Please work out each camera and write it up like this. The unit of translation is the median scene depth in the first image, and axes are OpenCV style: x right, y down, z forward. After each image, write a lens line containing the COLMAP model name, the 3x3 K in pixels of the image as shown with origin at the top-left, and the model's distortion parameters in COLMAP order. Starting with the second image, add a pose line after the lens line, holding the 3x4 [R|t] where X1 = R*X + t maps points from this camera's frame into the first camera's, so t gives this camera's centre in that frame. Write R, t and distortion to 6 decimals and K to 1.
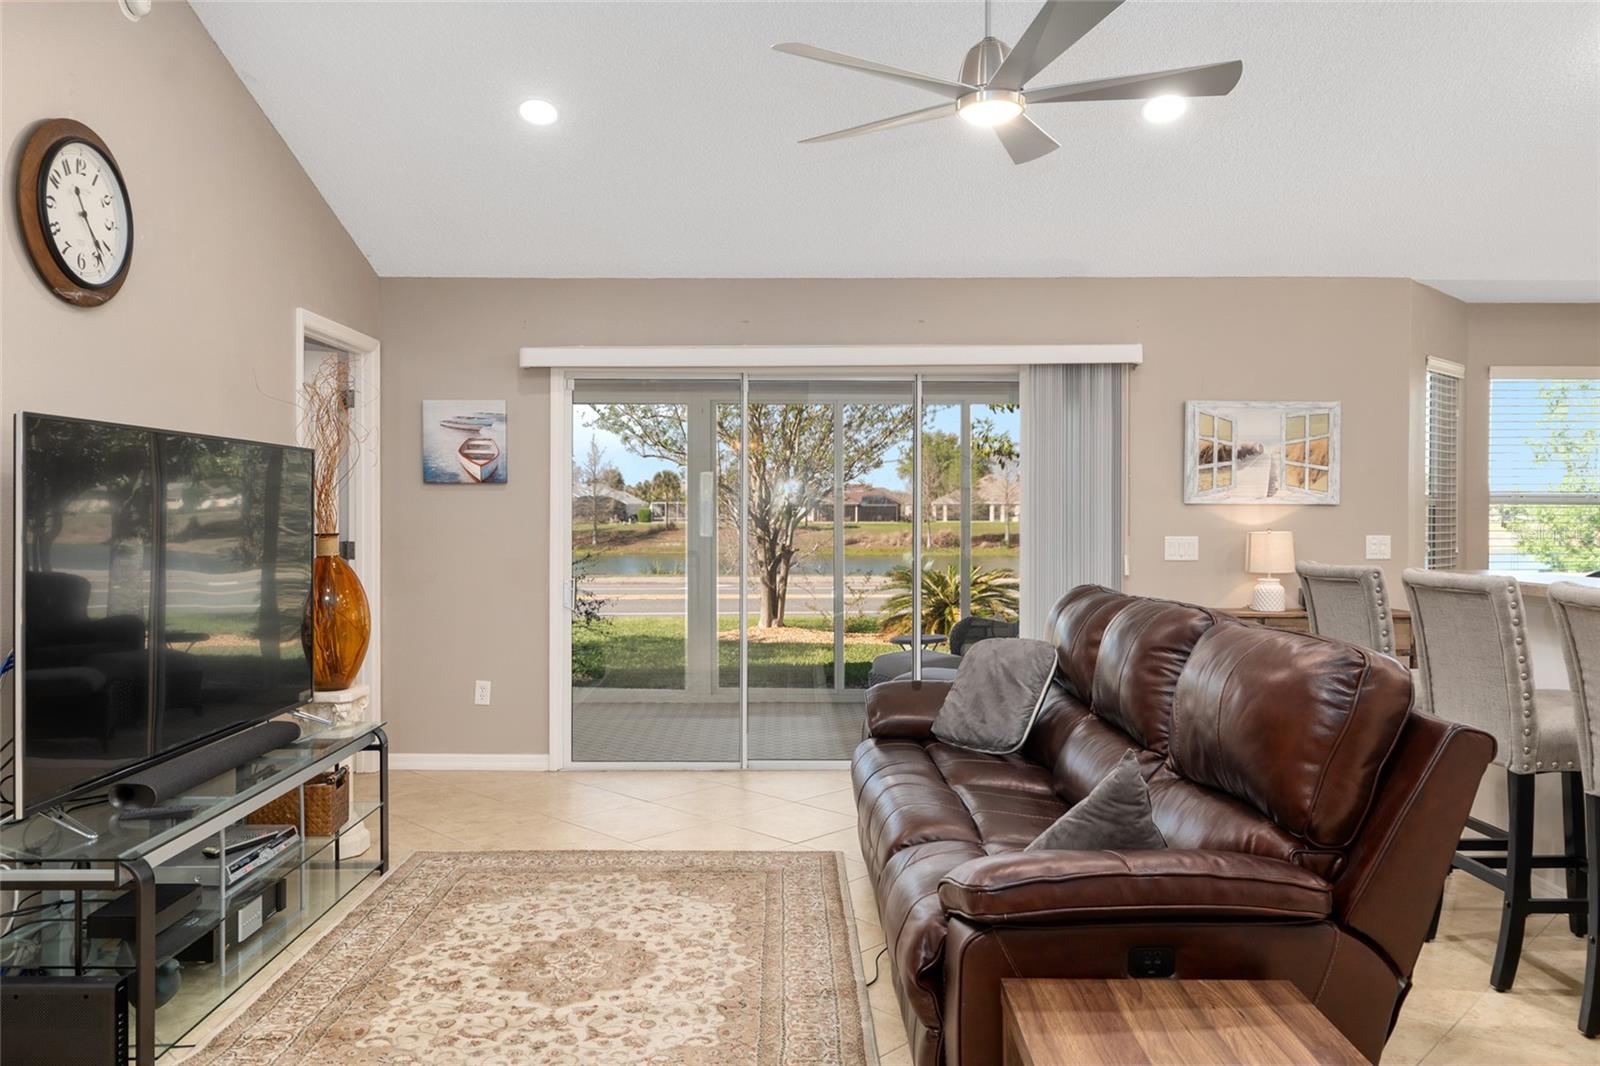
lens RADIAL K [[1149.3, 0, 791.5], [0, 1149.3, 515.3], [0, 0, 1]] dist [-0.006216, 0.001802]
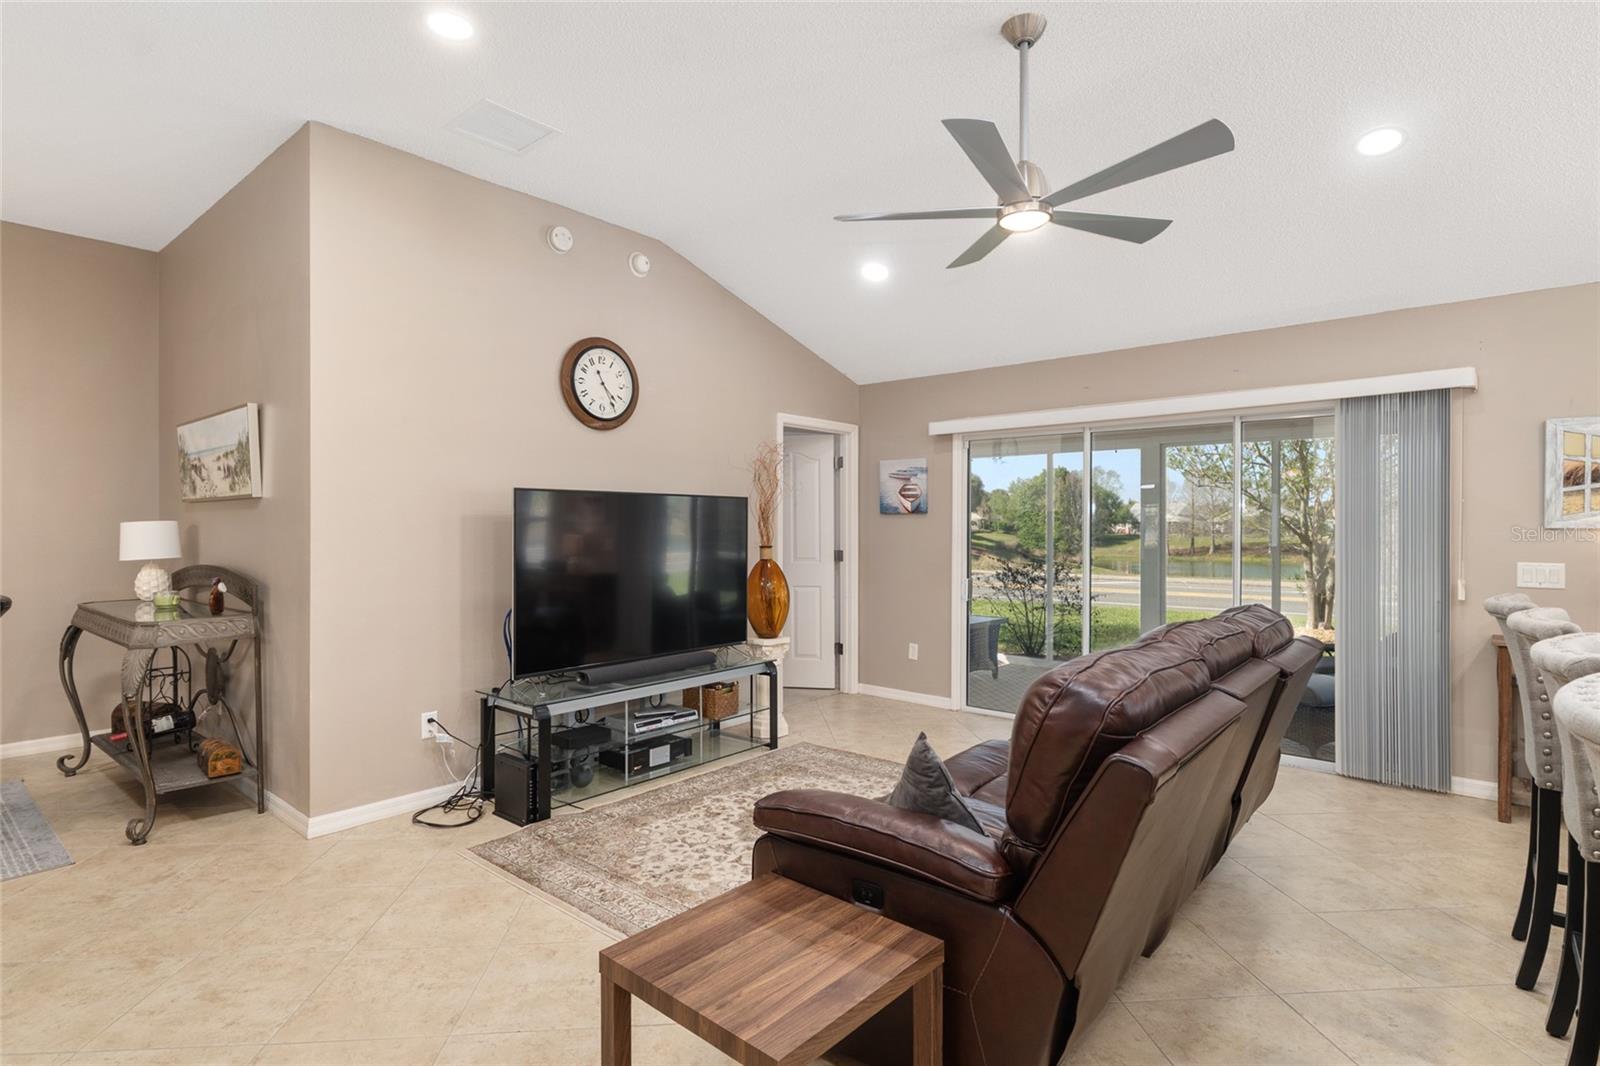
lens RADIAL K [[804.8, 0, 800.2], [0, 804.8, 526.2], [0, 0, 1]] dist [0.001503, 0.000178]
pose [[0.757903, 0.001462, -0.652366, 0.432533], [-0.003940, 0.999990, -0.002336, -0.011222], [0.652356, 0.004341, 0.757901, 0.133911]]
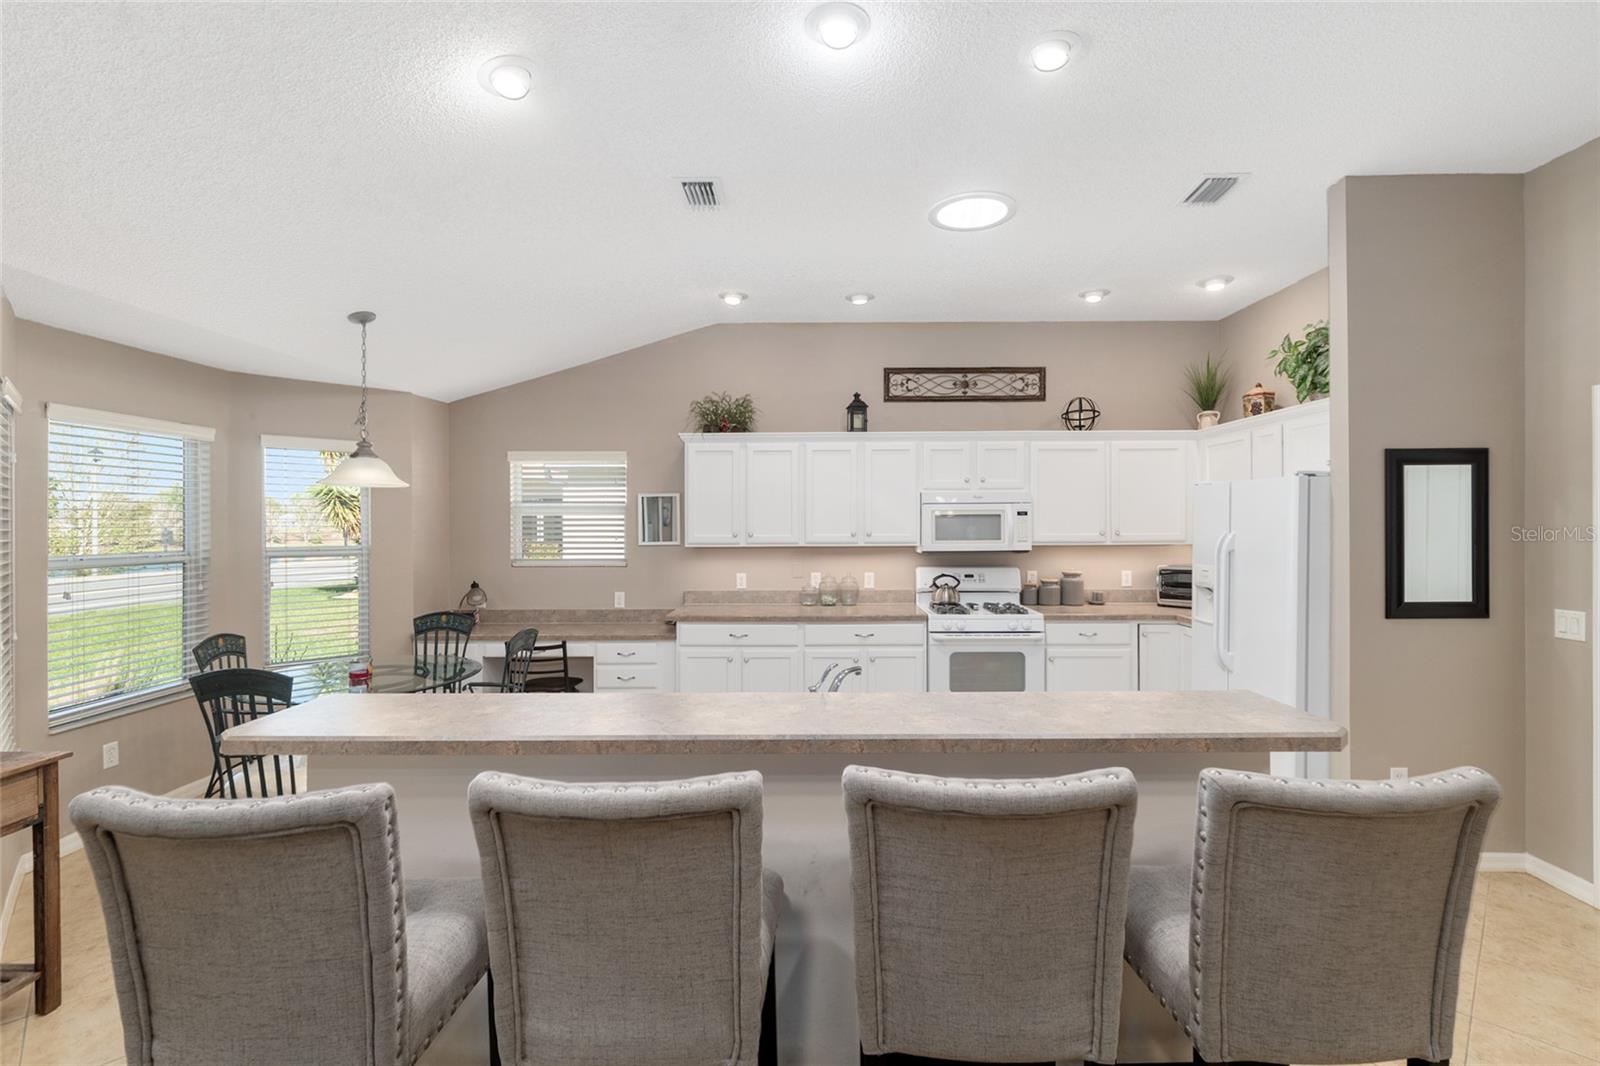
lens RADIAL K [[716.1, 0, 812.5], [0, 716.1, 522.1], [0, 0, 1]] dist [-0.002471, -0.000484]
pose [[0.011992, 0.000168, 0.999928, 0.170538], [0.009266, 0.999957, -0.000279, -0.062249], [-0.999885, 0.009269, 0.011990, 0.708702]]
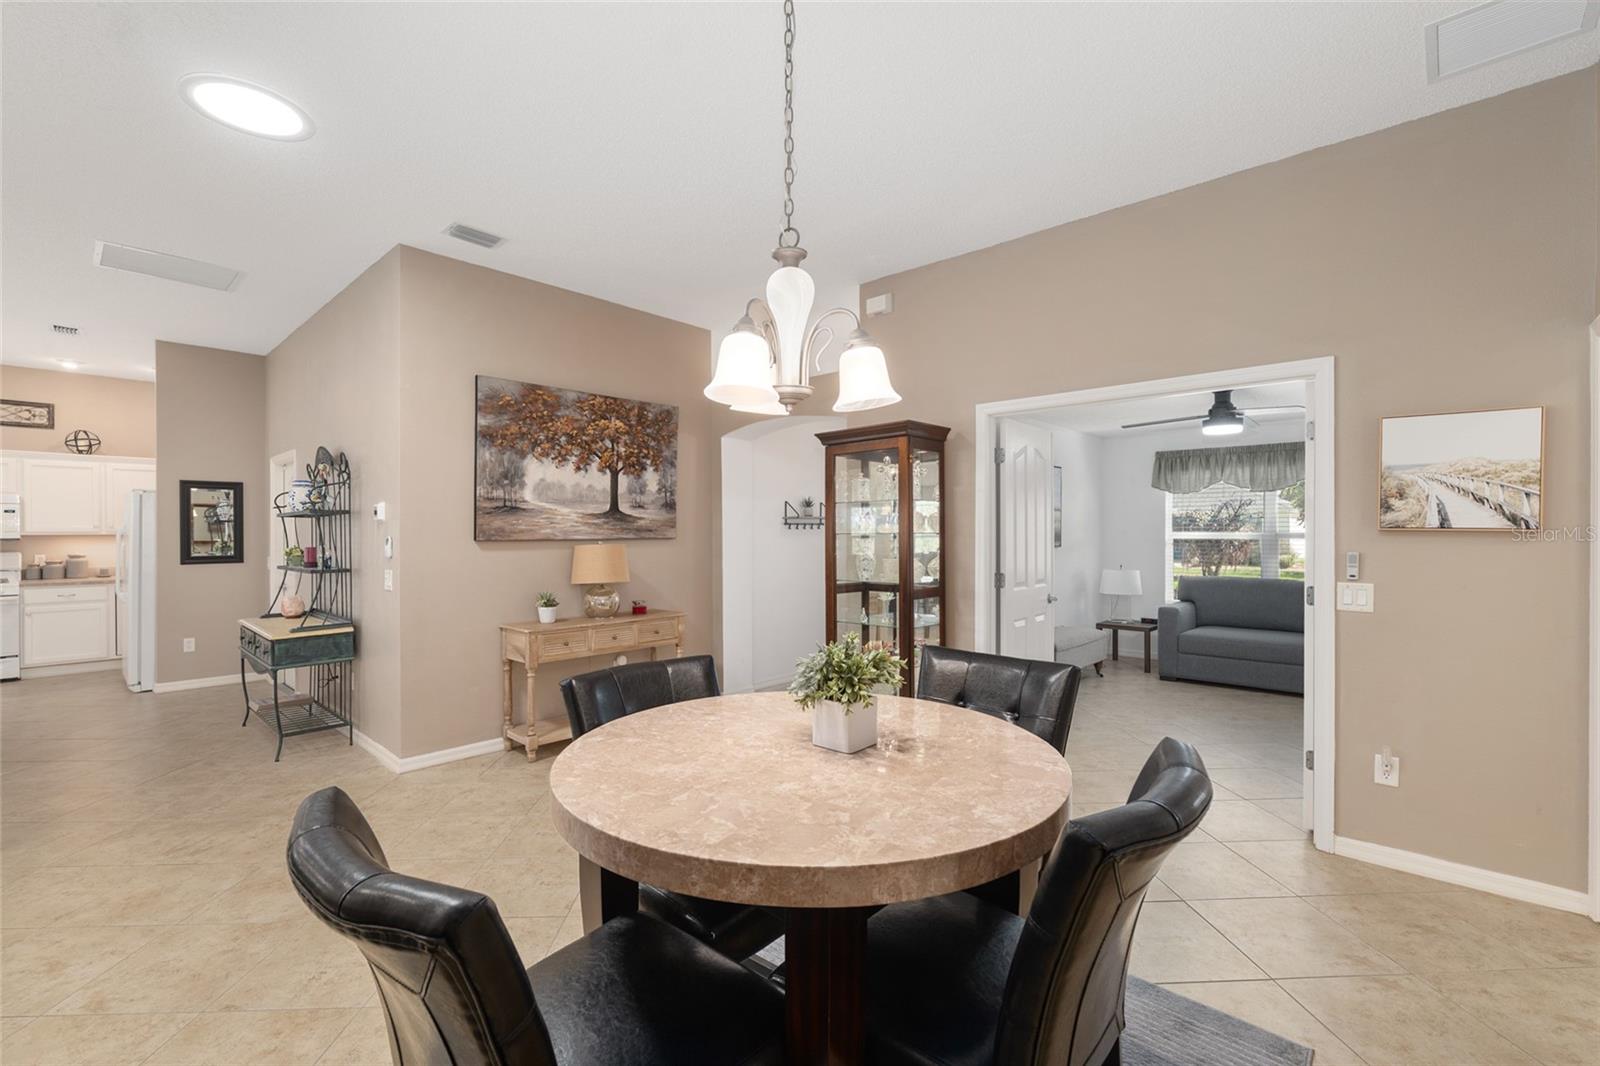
lens RADIAL K [[686.7, 0, 787.8], [0, 686.7, 532.3], [0, 0, 1]] dist [-0.001345, -0.000266]
pose [[-0.726889, -0.000416, 0.686755, -1.011184], [0.006157, 0.999956, 0.007123, -0.025472], [-0.686728, 0.009406, -0.726854, 0.282324]]
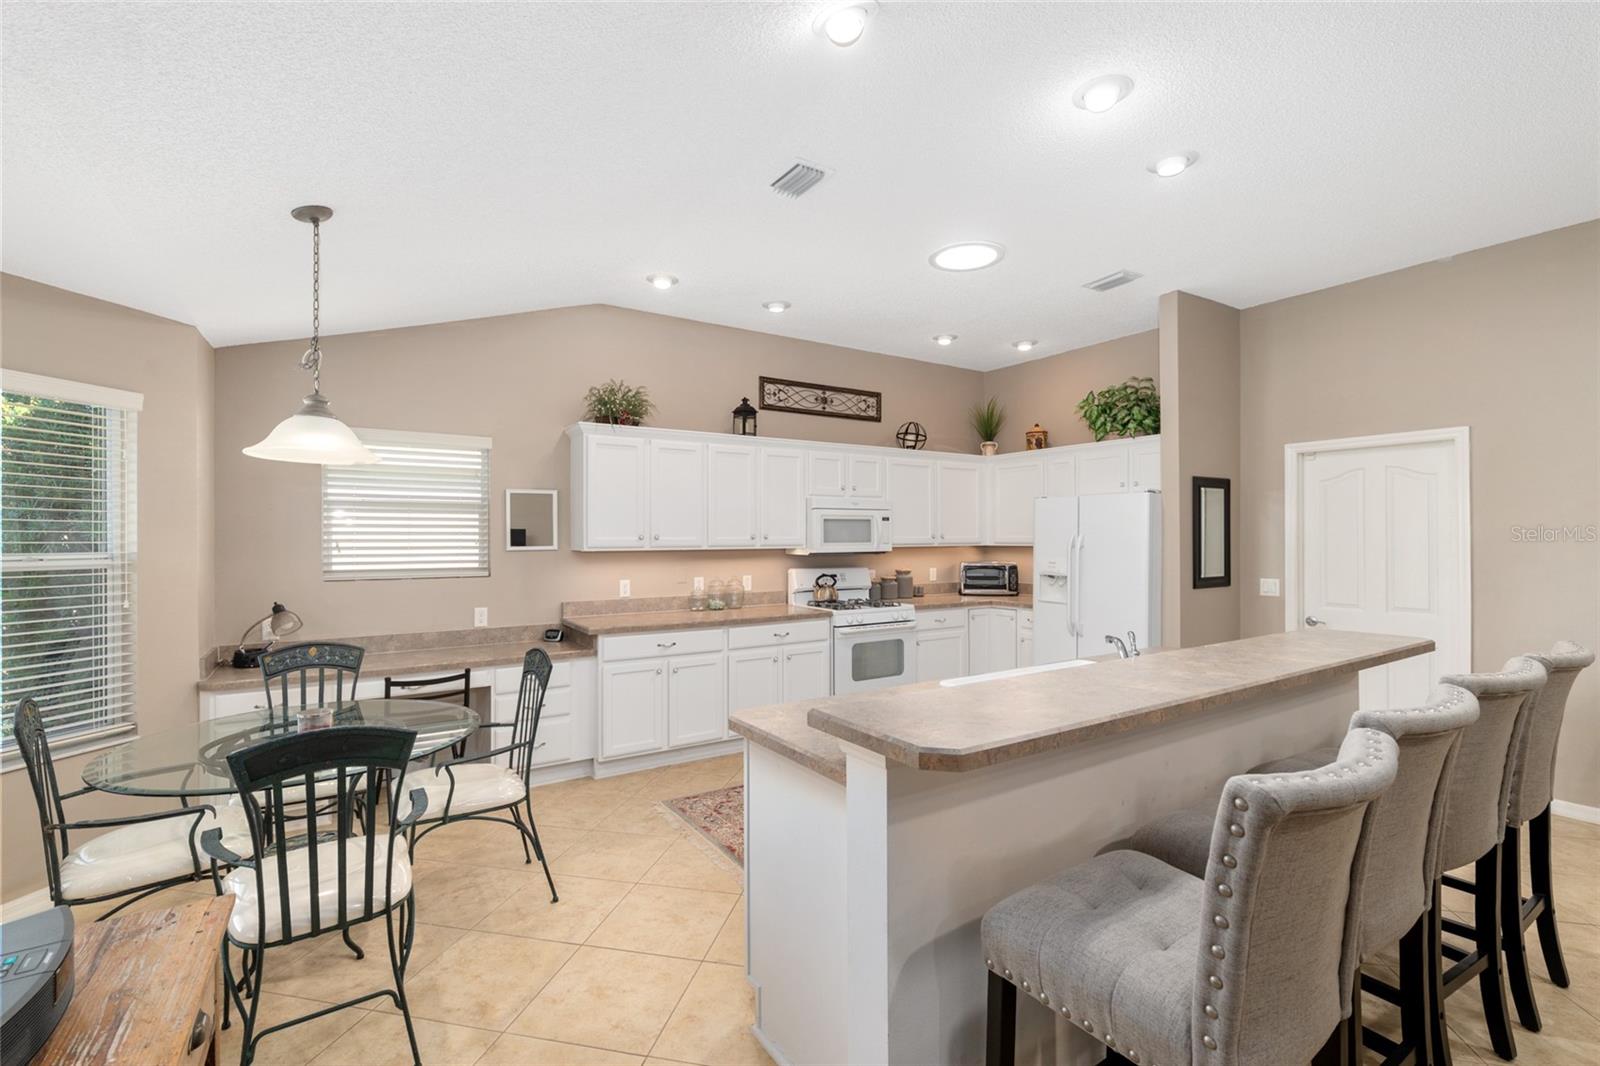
lens RADIAL K [[709.3, 0, 795.5], [0, 709.3, 536.2], [0, 0, 1]] dist [-0.001284, -0.000115]
pose [[-0.536116, 0.000191, 0.844144, 0.320856], [0.005845, 0.999977, 0.003486, -0.046351], [-0.844124, 0.006803, -0.536105, 1.253878]]
